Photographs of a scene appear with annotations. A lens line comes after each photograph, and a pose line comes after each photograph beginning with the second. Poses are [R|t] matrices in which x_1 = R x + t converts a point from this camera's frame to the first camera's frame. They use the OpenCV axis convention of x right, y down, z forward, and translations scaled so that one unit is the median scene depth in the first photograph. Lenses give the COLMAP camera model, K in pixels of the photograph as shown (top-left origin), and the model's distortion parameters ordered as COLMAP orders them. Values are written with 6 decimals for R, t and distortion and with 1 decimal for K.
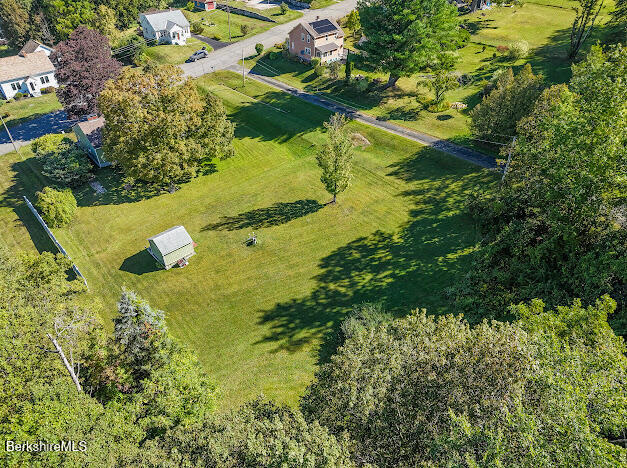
lens RADIAL K [[458.1, 0, 313.5], [0, 458.1, 234.0], [0, 0, 1]] dist [0.050575, -0.027358]
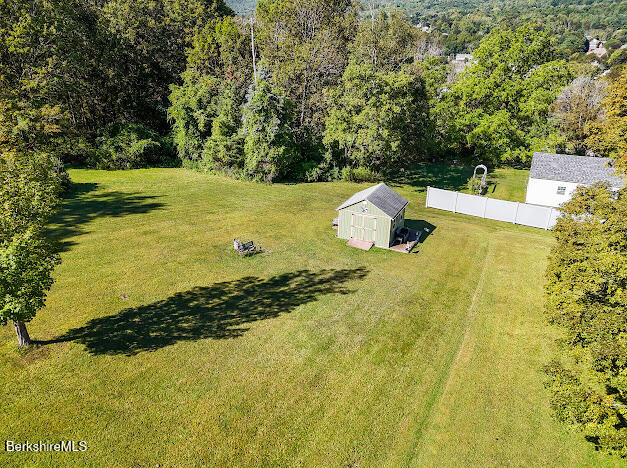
lens RADIAL K [[458.1, 0, 313.5], [0, 458.1, 234.0], [0, 0, 1]] dist [0.050575, -0.027358]
pose [[-0.919184, 0.170056, -0.355221, -0.030082], [-0.232039, 0.494935, 0.837375, -0.370190], [0.318212, 0.852127, -0.415477, 1.037430]]
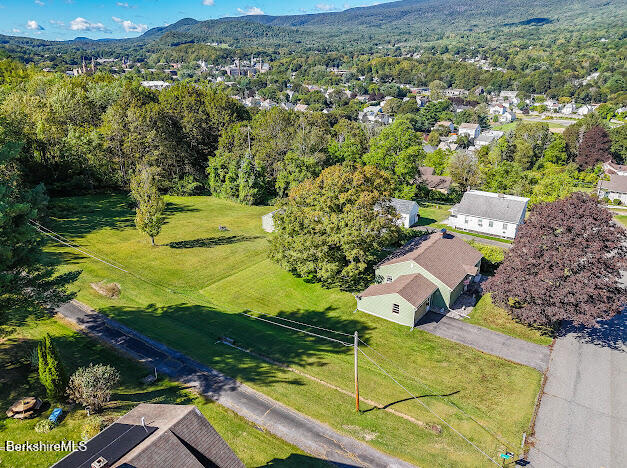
lens RADIAL K [[458.1, 0, 313.5], [0, 458.1, 234.0], [0, 0, 1]] dist [0.050575, -0.027358]
pose [[-0.962937, 0.105968, -0.248040, -0.050582], [-0.156929, 0.527830, 0.834727, -1.006948], [0.219378, 0.842714, -0.491637, 1.495687]]
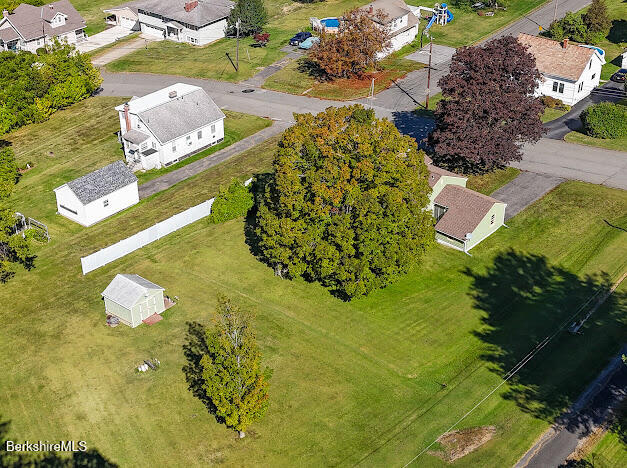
lens RADIAL K [[919.9, 0, 313.5], [0, 919.9, 234.0], [0, 0, 1]] dist [0.128965, -0.054228]
pose [[0.155520, 0.518172, -0.841018, 0.800558], [-0.596197, 0.728066, 0.338332, -0.628461], [0.787631, 0.448795, 0.422162, 0.452486]]
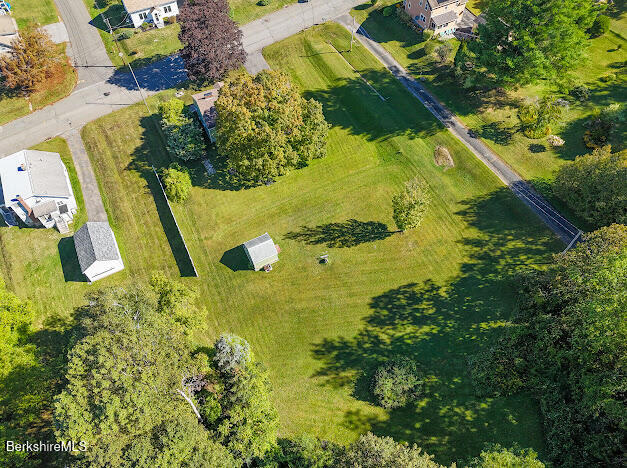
lens RADIAL K [[458.1, 0, 313.5], [0, 458.1, 234.0], [0, 0, 1]] dist [0.050575, -0.027358]
pose [[0.967764, 0.204599, -0.146876, 0.002323], [-0.145862, 0.930713, 0.335405, -0.391794], [0.205323, -0.303169, 0.930554, -0.097596]]
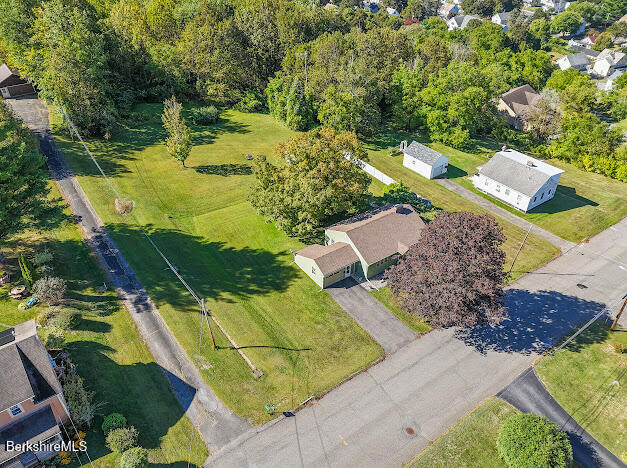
lens RADIAL K [[458.1, 0, 313.5], [0, 458.1, 234.0], [0, 0, 1]] dist [0.050575, -0.027358]
pose [[-0.996455, -0.042251, 0.072751, -0.420465], [0.057947, 0.282220, 0.957598, -1.222775], [-0.060991, 0.958419, -0.278771, 1.439706]]
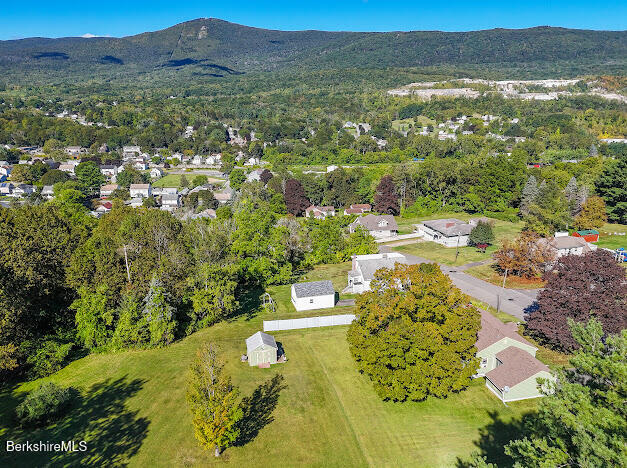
lens RADIAL K [[458.1, 0, 313.5], [0, 458.1, 234.0], [0, 0, 1]] dist [0.050575, -0.027358]
pose [[-0.452943, 0.249055, -0.856046, 0.482288], [-0.534741, 0.692405, 0.484383, -0.706098], [0.713368, 0.677161, -0.180440, 0.927578]]
